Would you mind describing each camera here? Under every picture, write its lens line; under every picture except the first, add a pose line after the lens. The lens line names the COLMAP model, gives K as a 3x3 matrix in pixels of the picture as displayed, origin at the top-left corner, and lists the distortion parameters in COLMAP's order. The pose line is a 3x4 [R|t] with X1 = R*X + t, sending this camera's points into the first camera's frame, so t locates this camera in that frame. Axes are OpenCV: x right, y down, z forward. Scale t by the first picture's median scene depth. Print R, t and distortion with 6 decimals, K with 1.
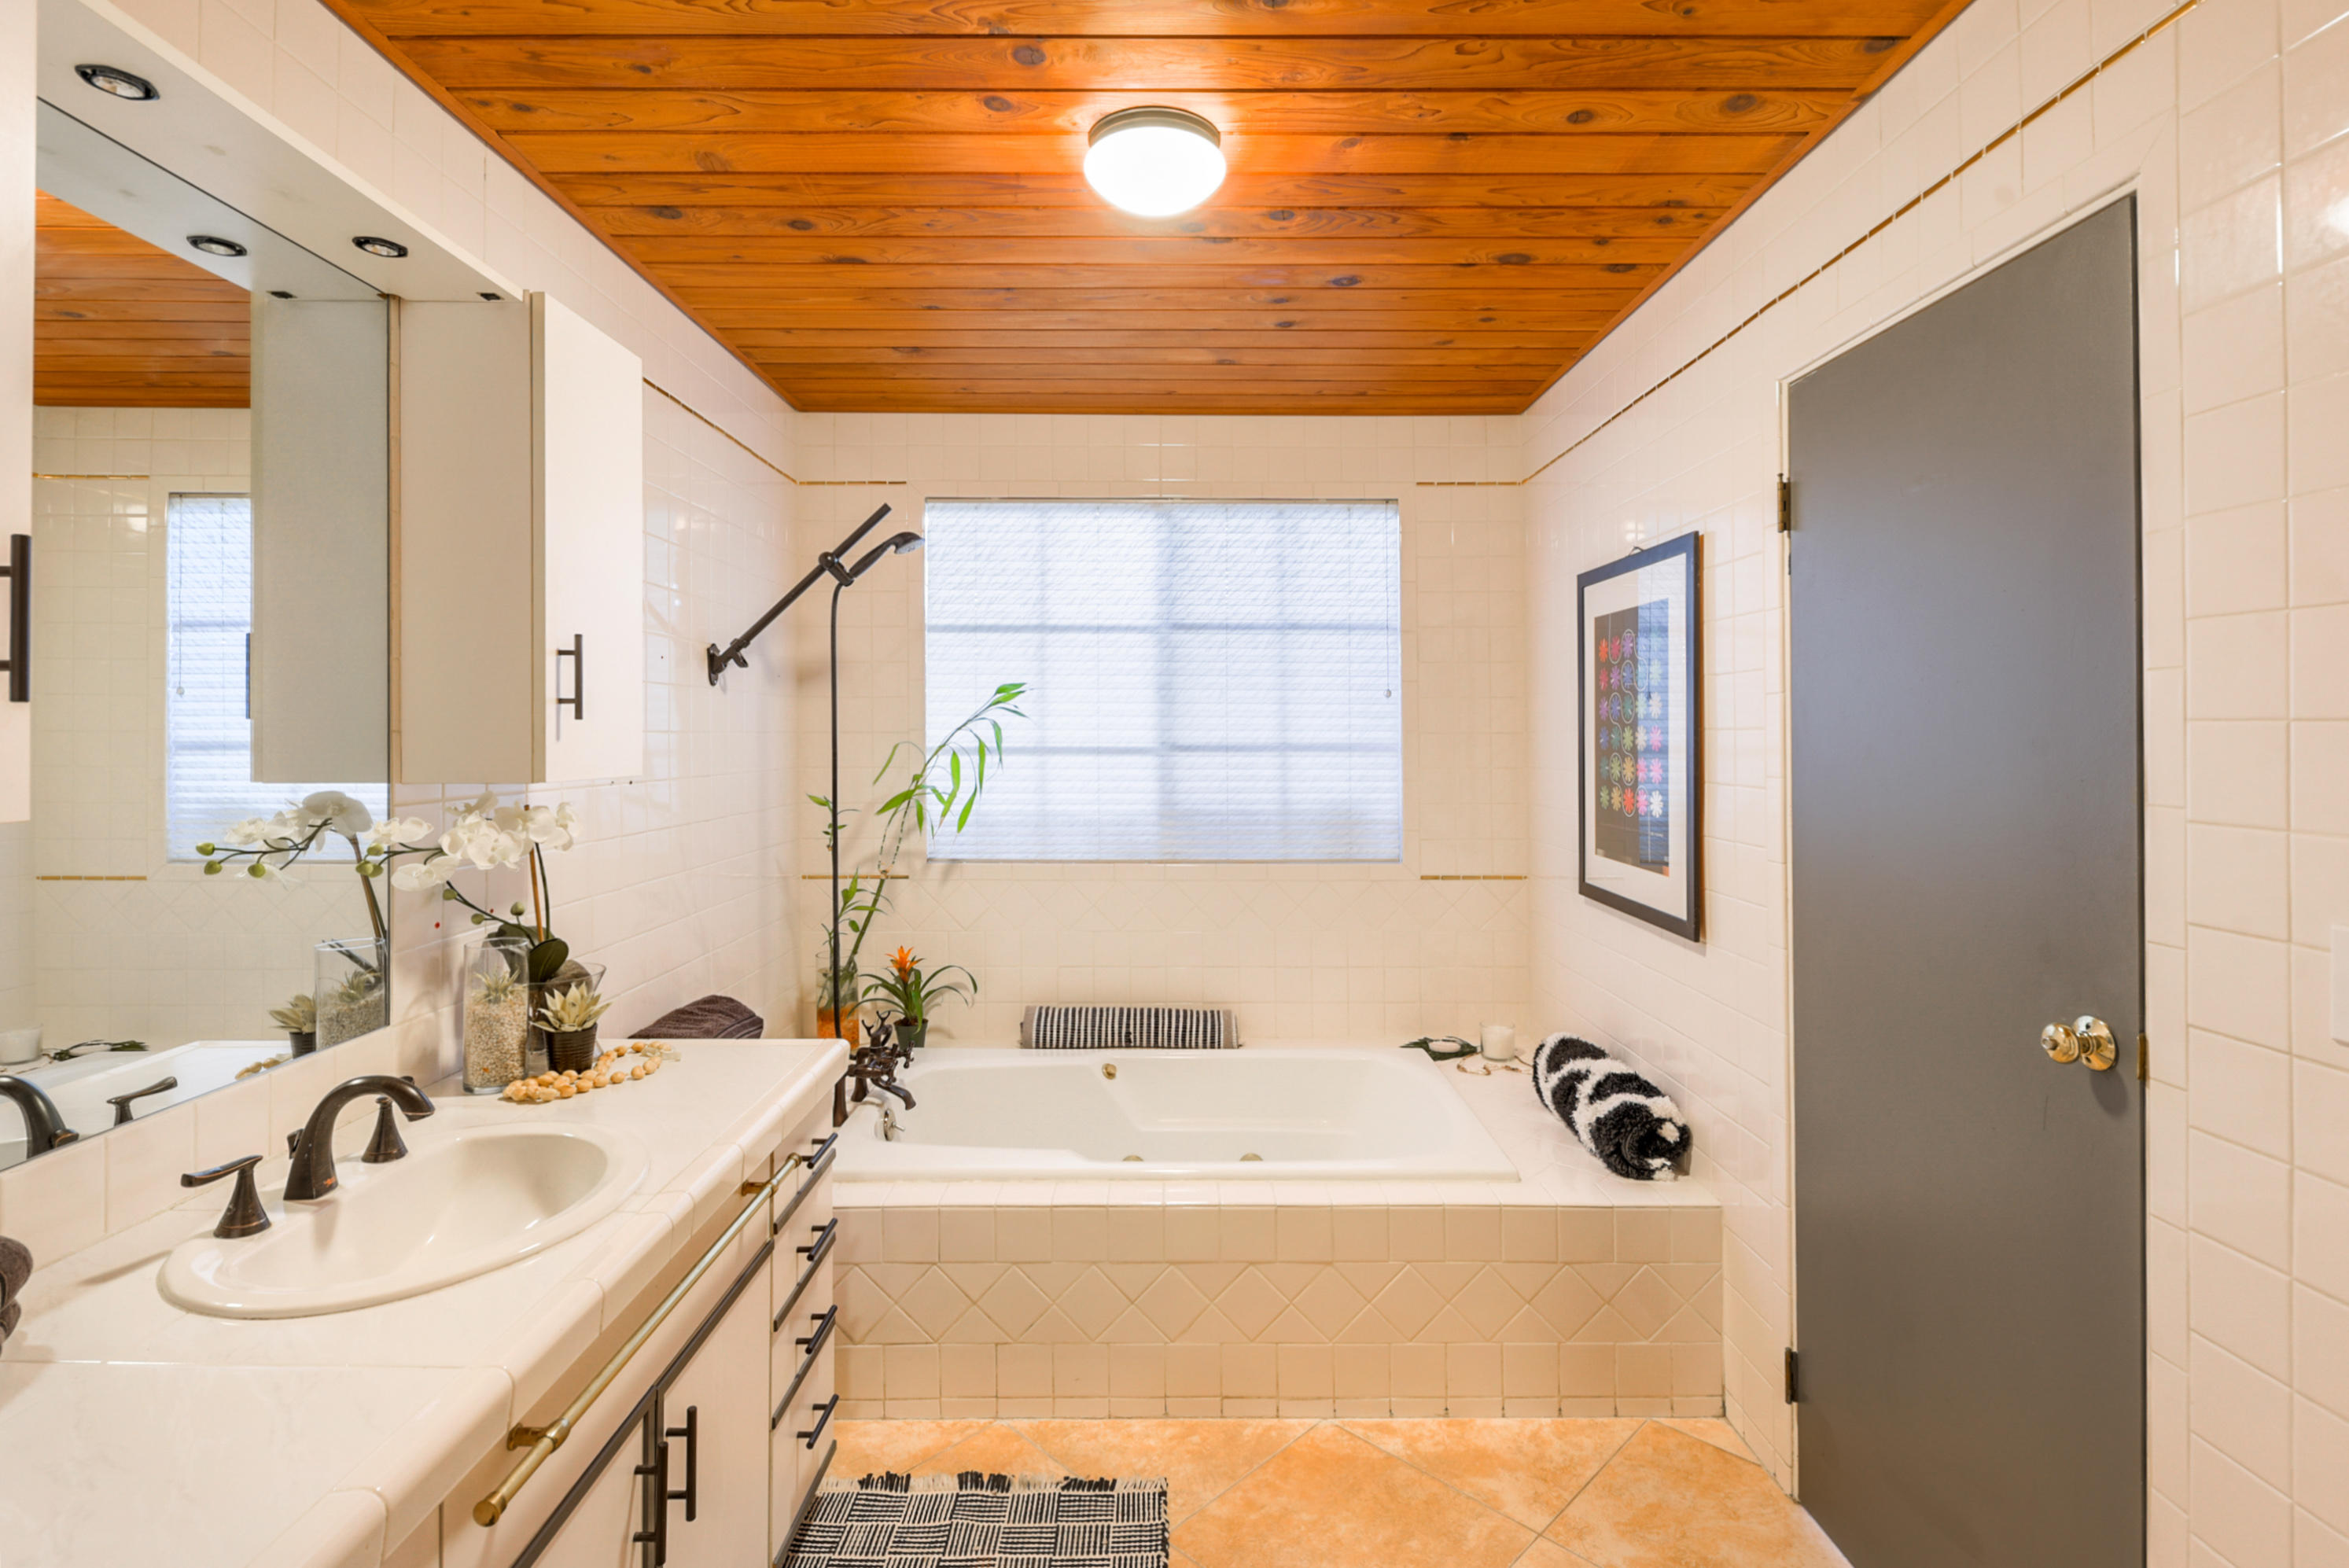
lens RADIAL K [[1085.8, 0, 1181.7], [0, 1085.8, 733.7], [0, 0, 1]] dist [-0.000255, 0.000288]
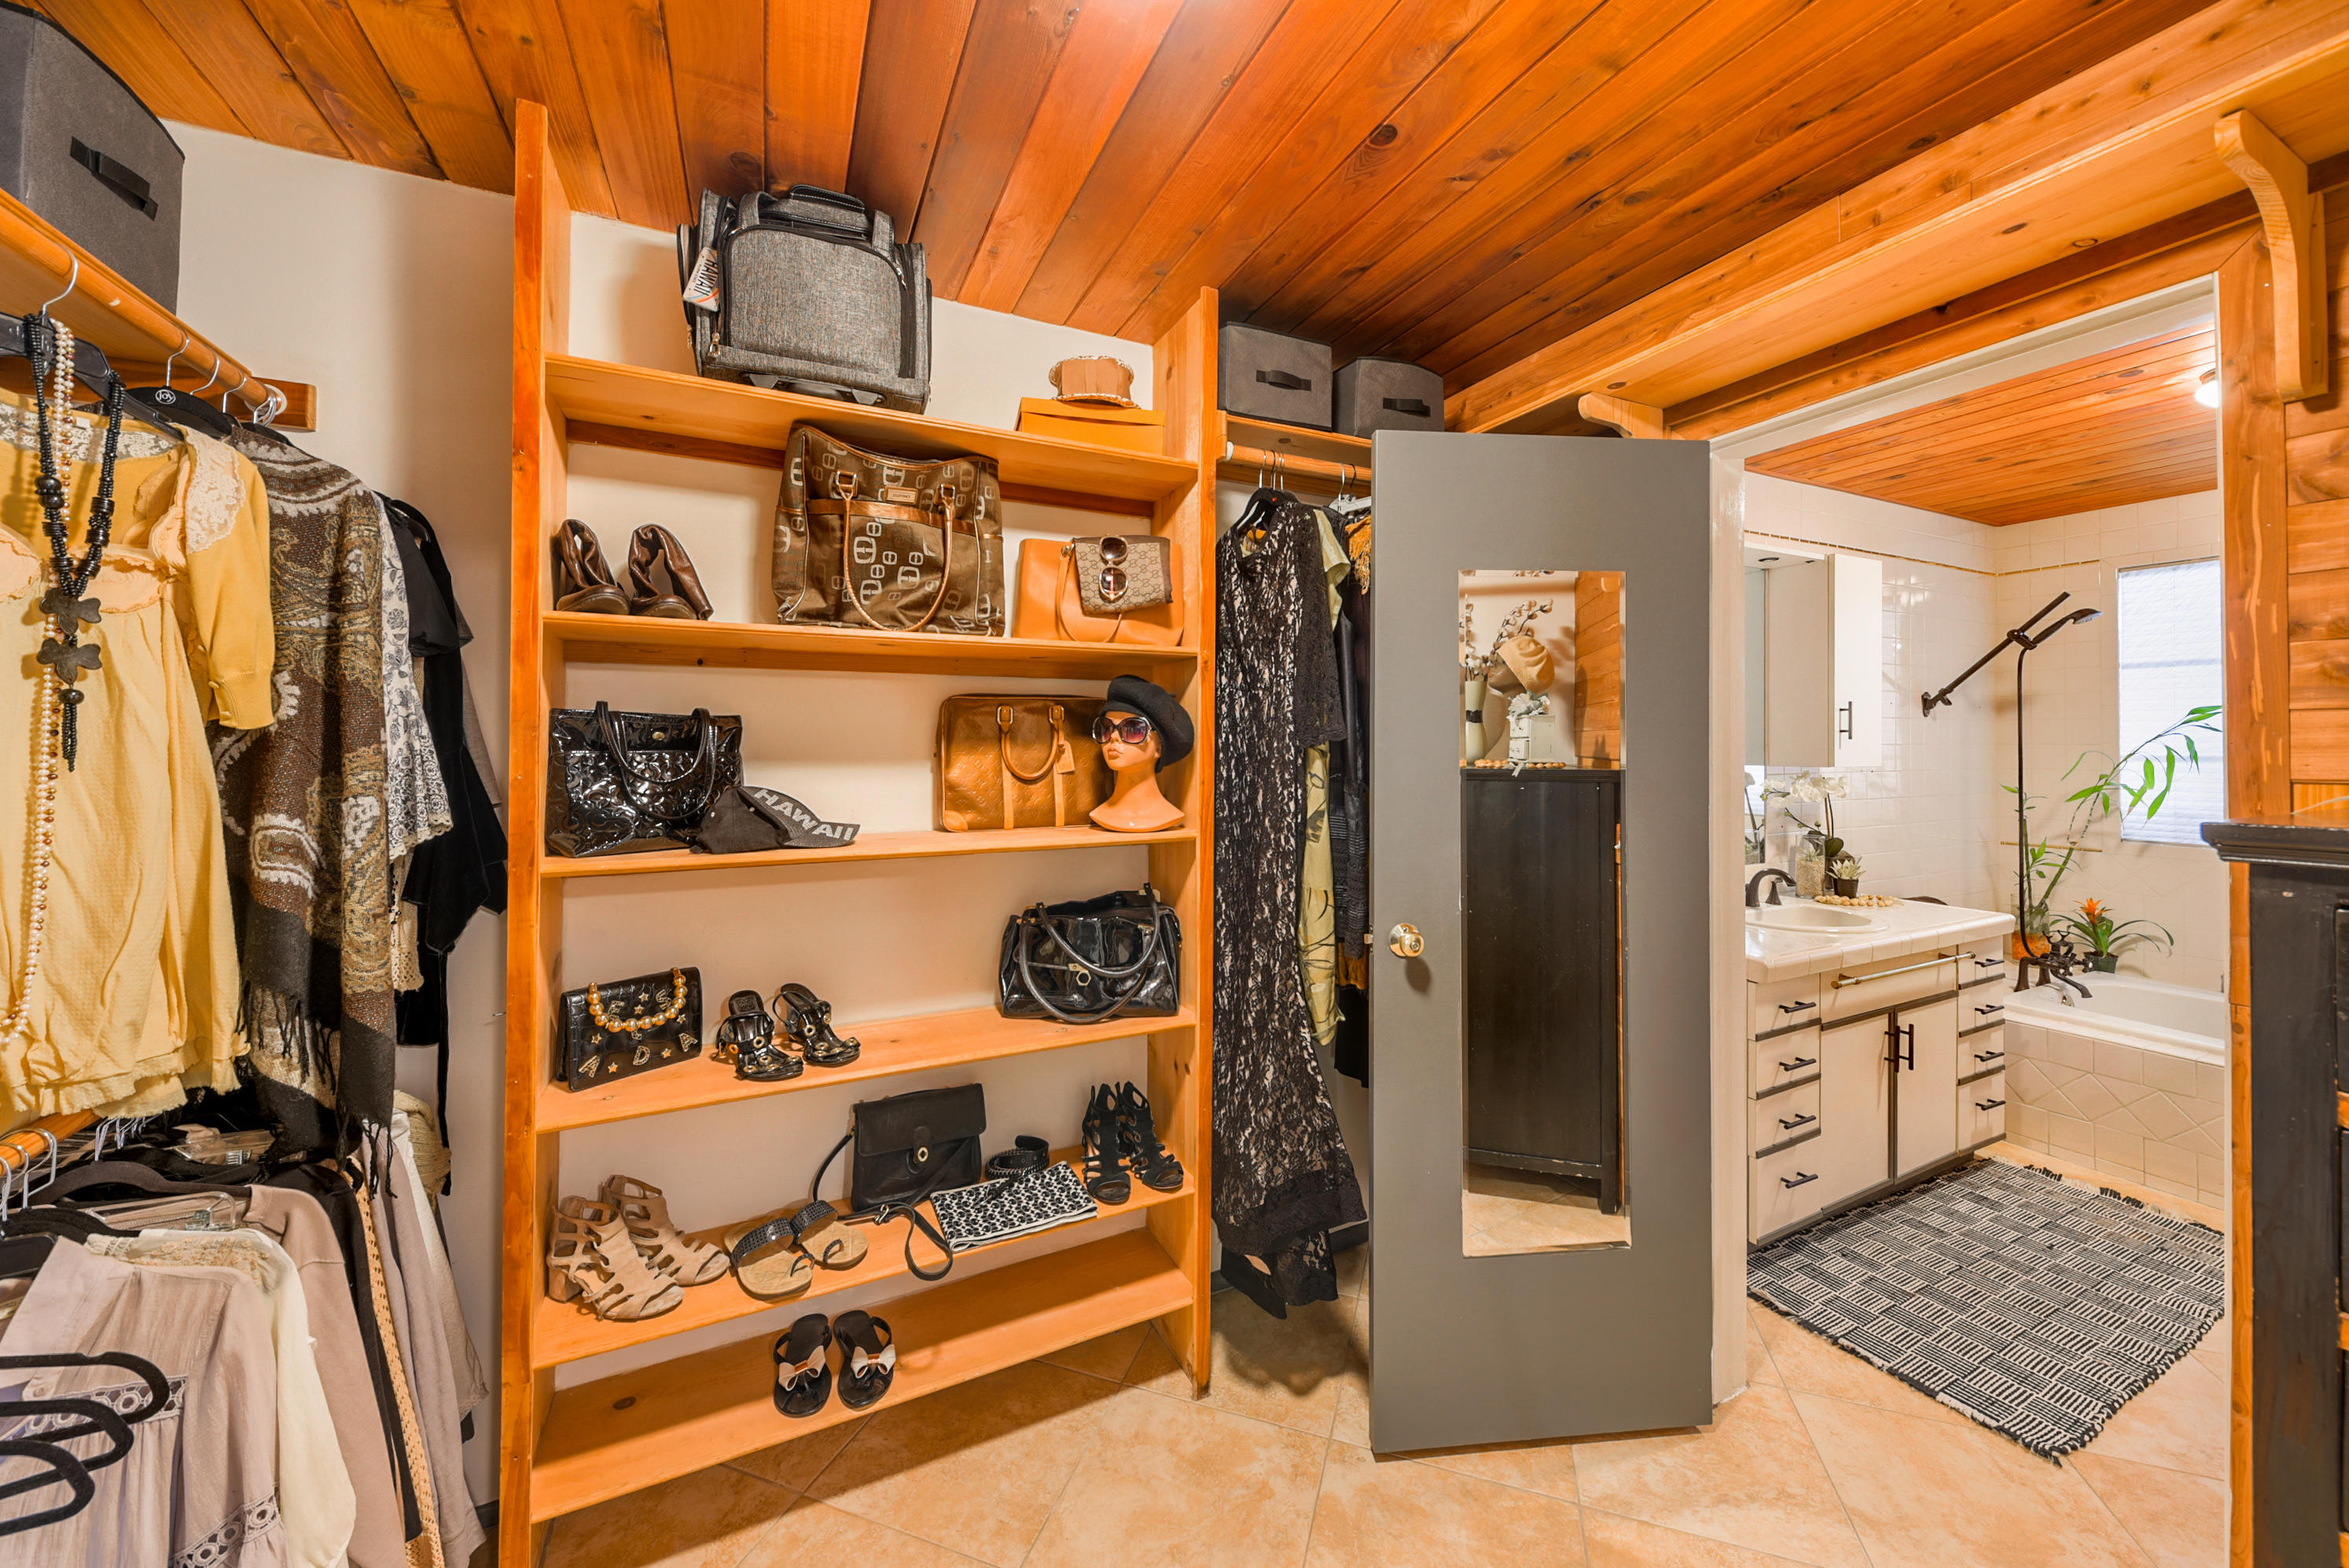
lens RADIAL K [[843.8, 0, 1194.3], [0, 843.8, 743.6], [0, 0, 1]] dist [0.000219, -0.000392]
pose [[0.429391, 0.000535, -0.903118, 0.292930], [0.000055, 1.000000, 0.000619, -0.003497], [0.903119, -0.000315, 0.429391, -0.653342]]
